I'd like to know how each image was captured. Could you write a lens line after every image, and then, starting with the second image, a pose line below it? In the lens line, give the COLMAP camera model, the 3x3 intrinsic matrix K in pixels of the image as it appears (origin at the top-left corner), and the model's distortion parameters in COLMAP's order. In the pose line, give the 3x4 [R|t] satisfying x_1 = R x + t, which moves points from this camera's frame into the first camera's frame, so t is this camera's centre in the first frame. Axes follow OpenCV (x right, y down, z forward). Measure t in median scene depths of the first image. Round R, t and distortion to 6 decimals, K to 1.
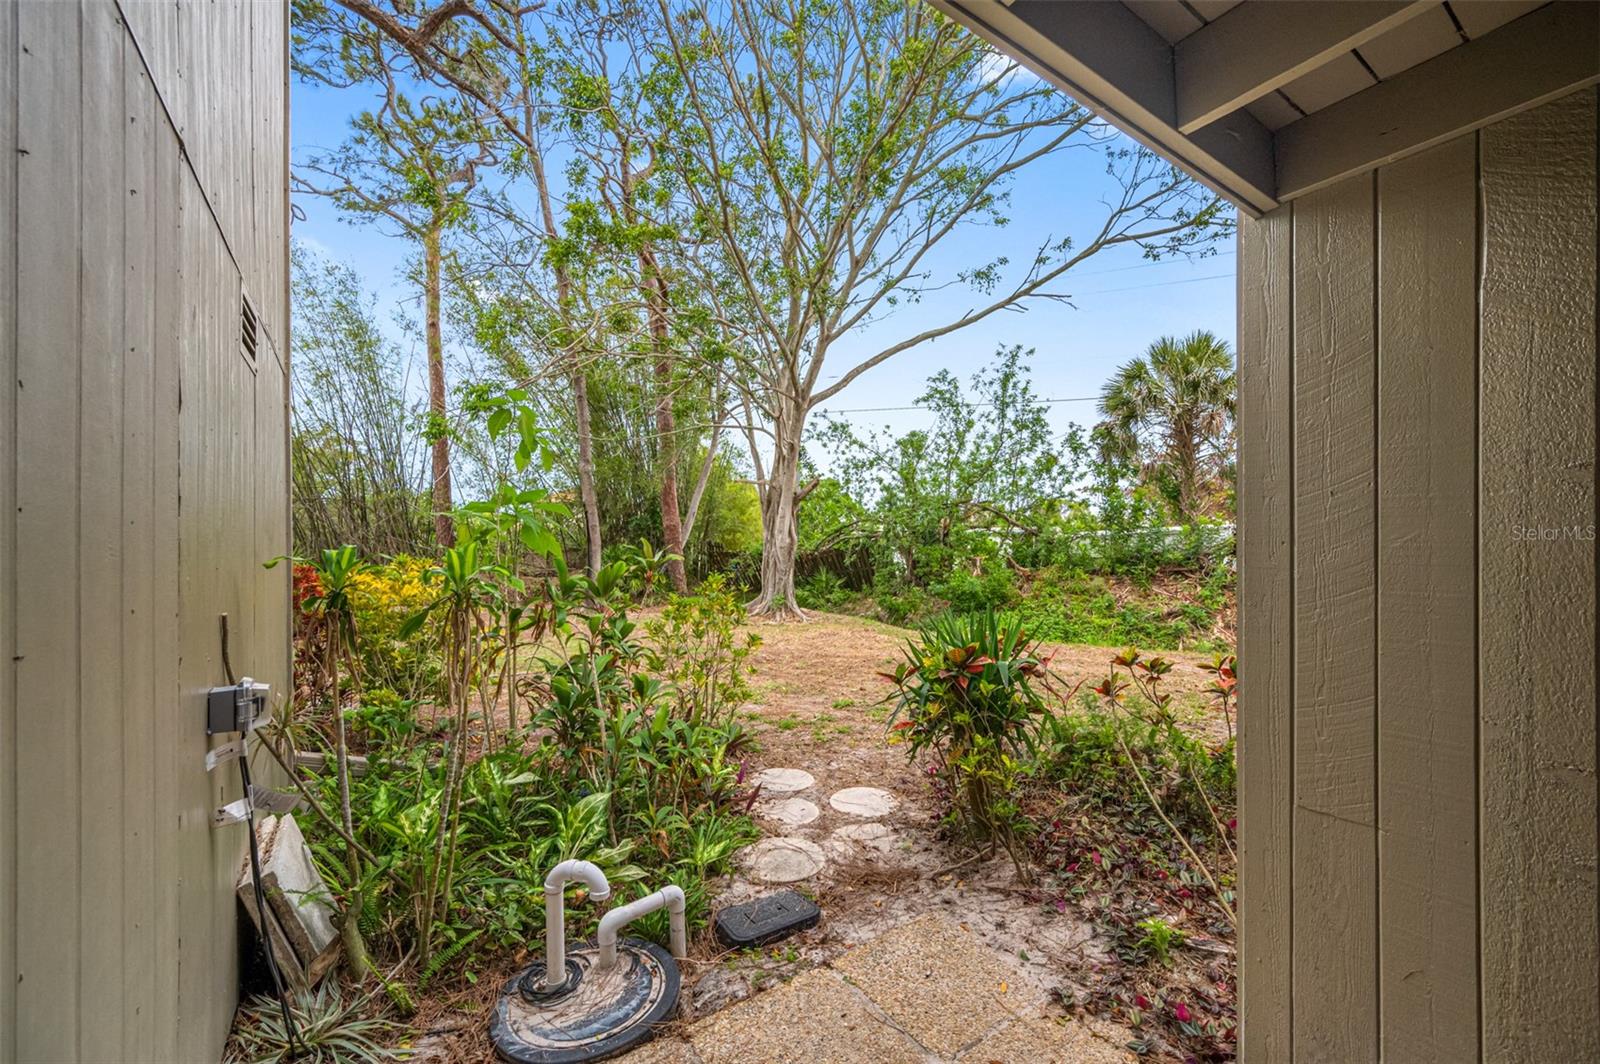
lens RADIAL K [[643.6, 0, 800.3], [0, 643.6, 543.2], [0, 0, 1]] dist [-0.000571, 0.000012]
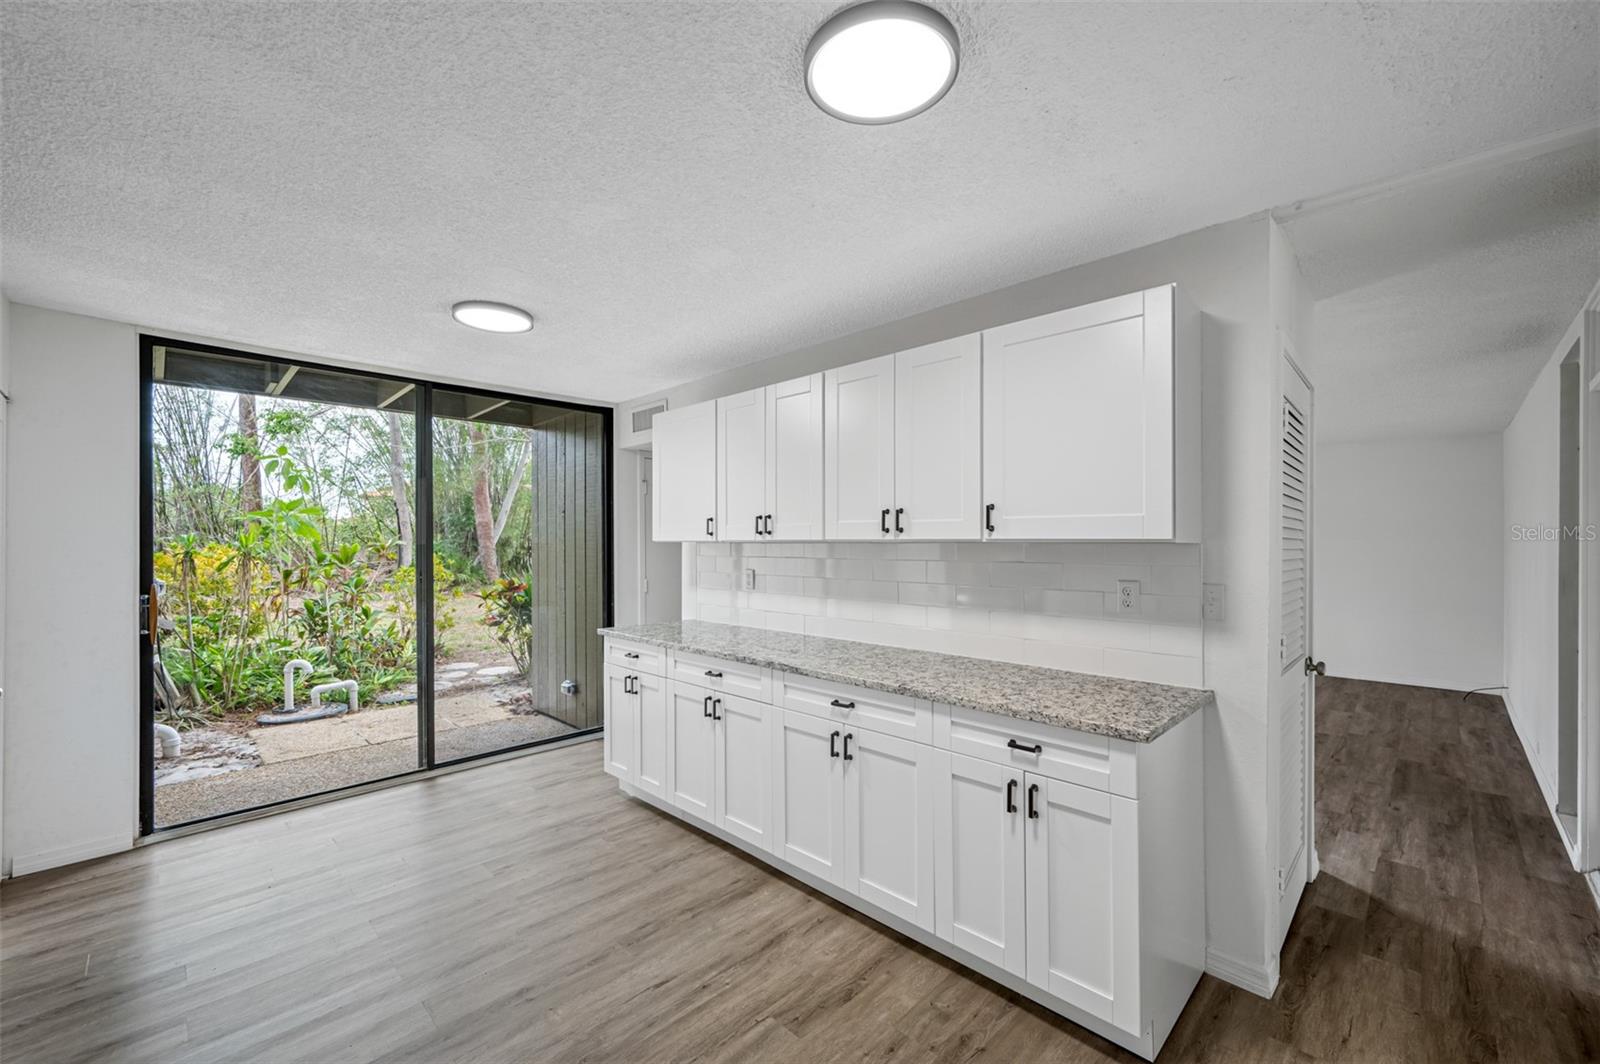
lens RADIAL K [[643.6, 0, 800.3], [0, 643.6, 543.2], [0, 0, 1]] dist [-0.000571, 0.000012]
pose [[0.981467, -0.000804, 0.191630, 0.127373], [-0.000601, 0.999973, 0.007271, 0.002514], [-0.191631, -0.007252, 0.981440, -0.212781]]
